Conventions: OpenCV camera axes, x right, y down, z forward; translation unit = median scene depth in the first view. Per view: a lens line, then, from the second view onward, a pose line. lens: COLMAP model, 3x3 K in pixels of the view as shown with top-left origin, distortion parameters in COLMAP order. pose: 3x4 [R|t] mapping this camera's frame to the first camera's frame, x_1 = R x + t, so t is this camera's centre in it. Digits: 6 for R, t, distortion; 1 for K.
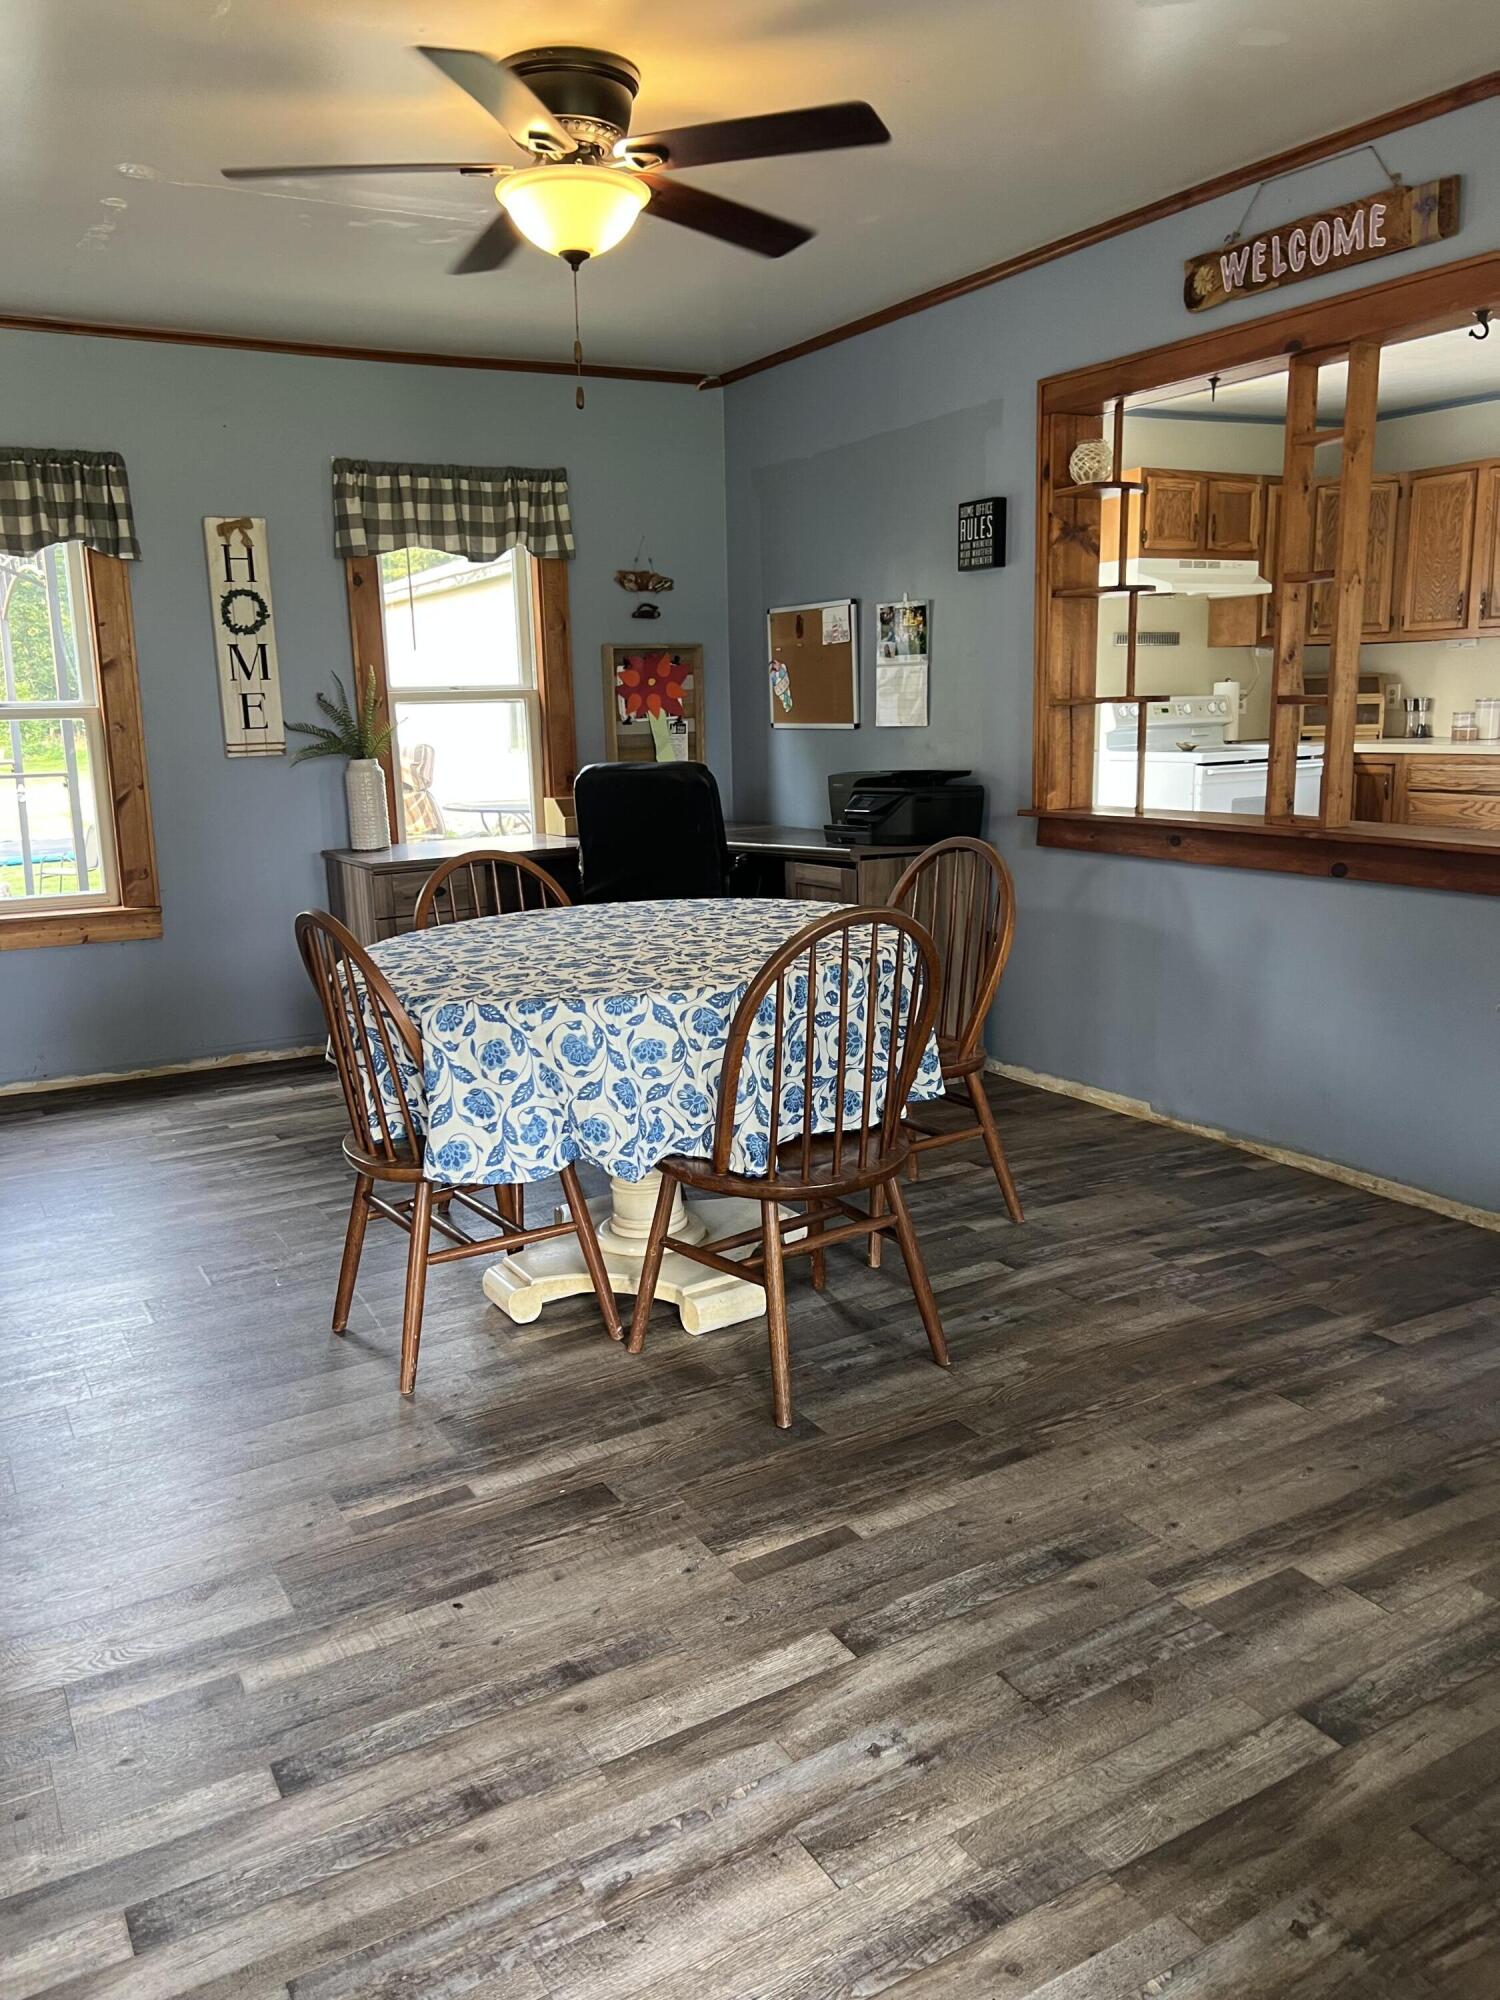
lens RADIAL K [[1509.4, 0, 741.5], [0, 1509.4, 995.3], [0, 0, 1]] dist [0.047742, -0.038145]
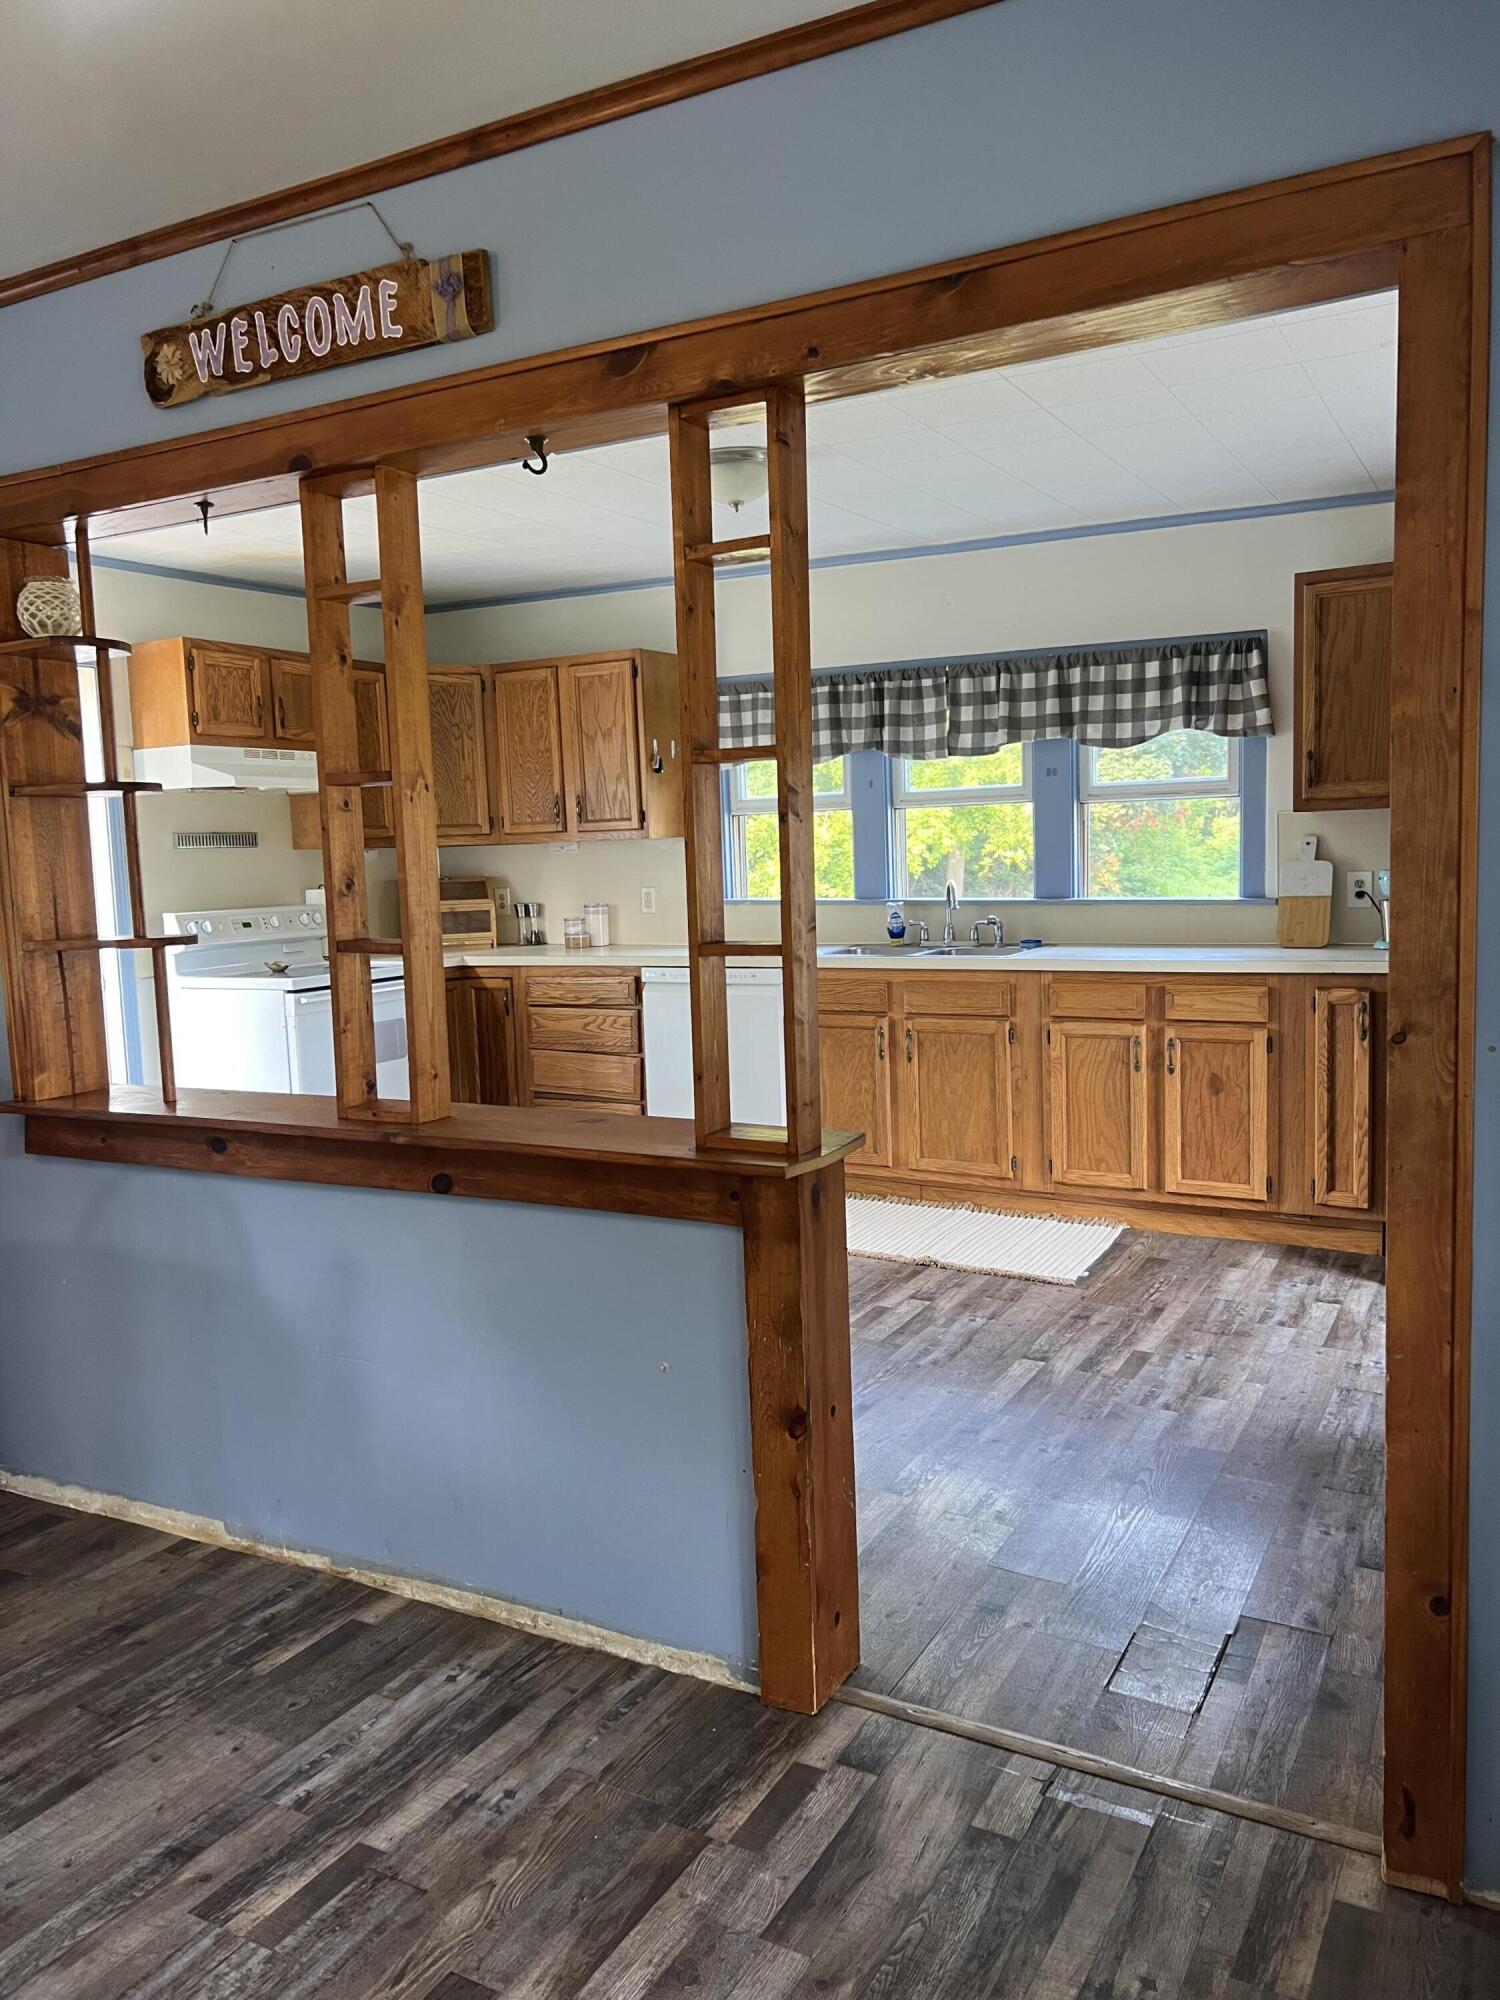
lens RADIAL K [[1489.5, 0, 750.0], [0, 1489.5, 1000.0], [0, 0, 1]] dist [0.065346, -0.130709]
pose [[0.850210, -0.059311, 0.523092, 0.138476], [0.117701, 0.989896, -0.079067, -0.084693], [-0.513118, 0.128792, 0.848601, 0.287511]]
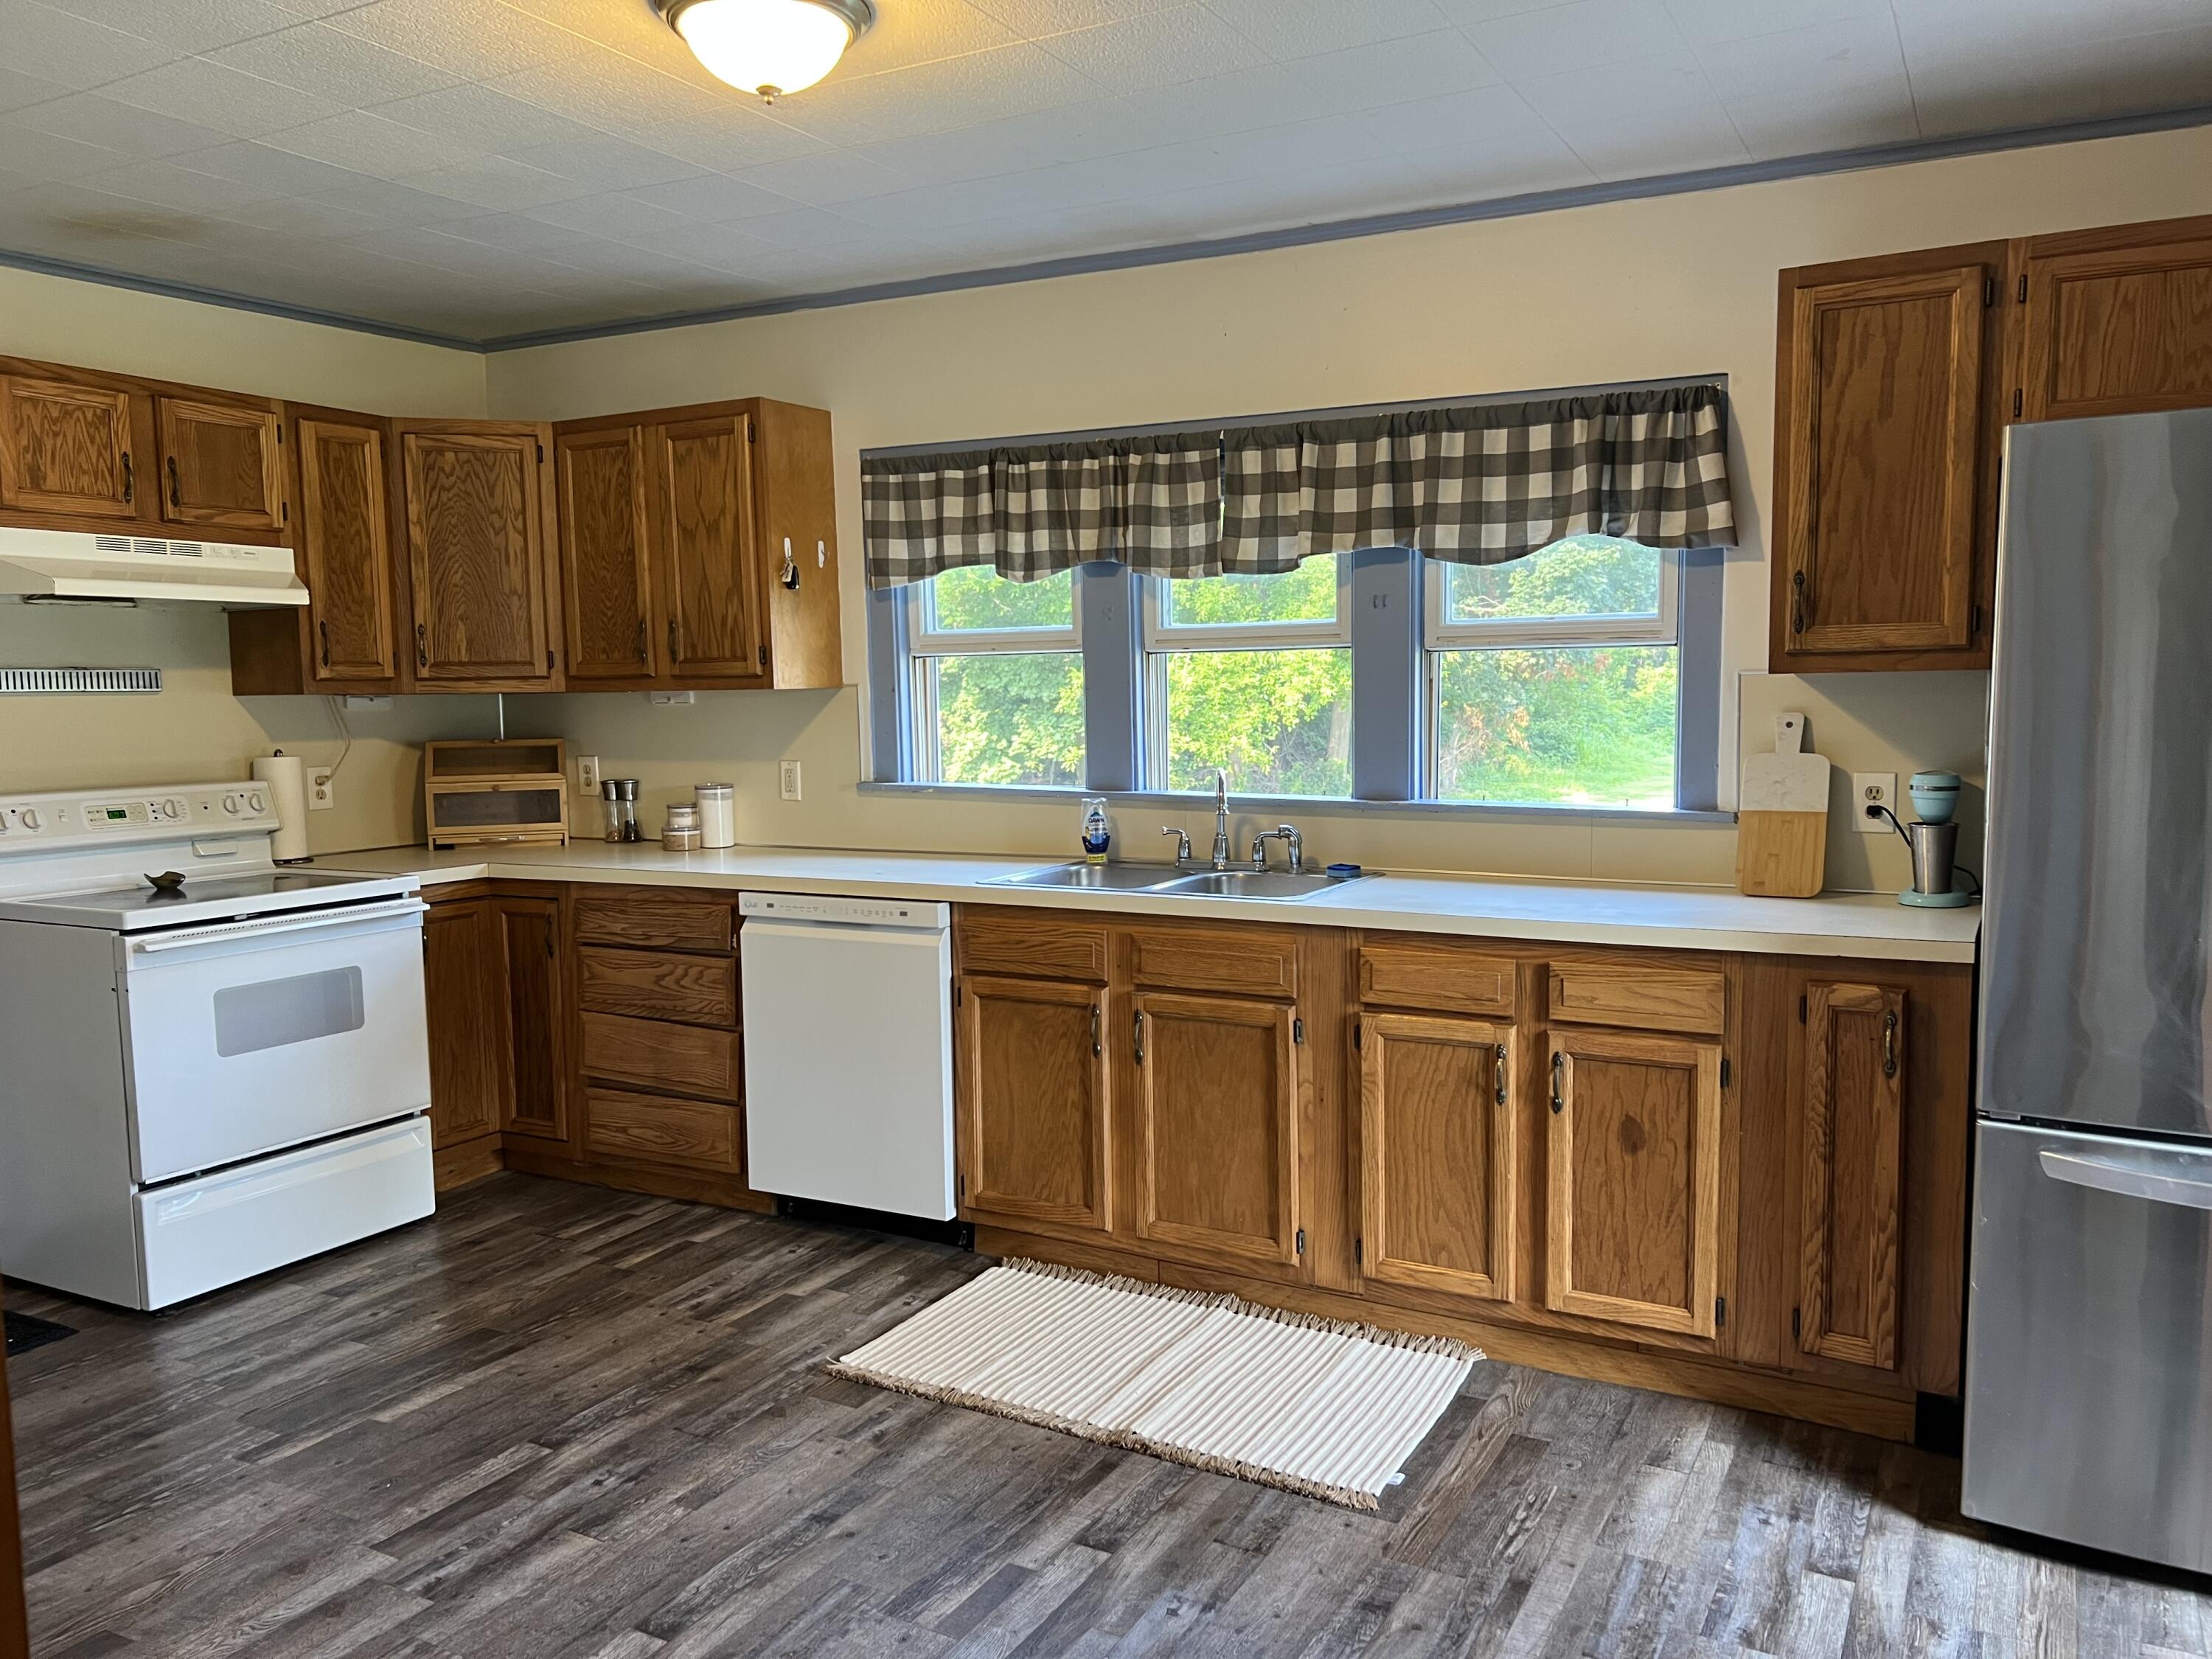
lens RADIAL K [[1669.4, 0, 1136.2], [0, 1669.4, 830.2], [0, 0, 1]] dist [0.047742, -0.038145]
pose [[0.846707, -0.034789, 0.530921, 0.447287], [0.099027, 0.990728, -0.093009, -0.156037], [-0.522763, 0.131327, 0.842302, 0.543714]]
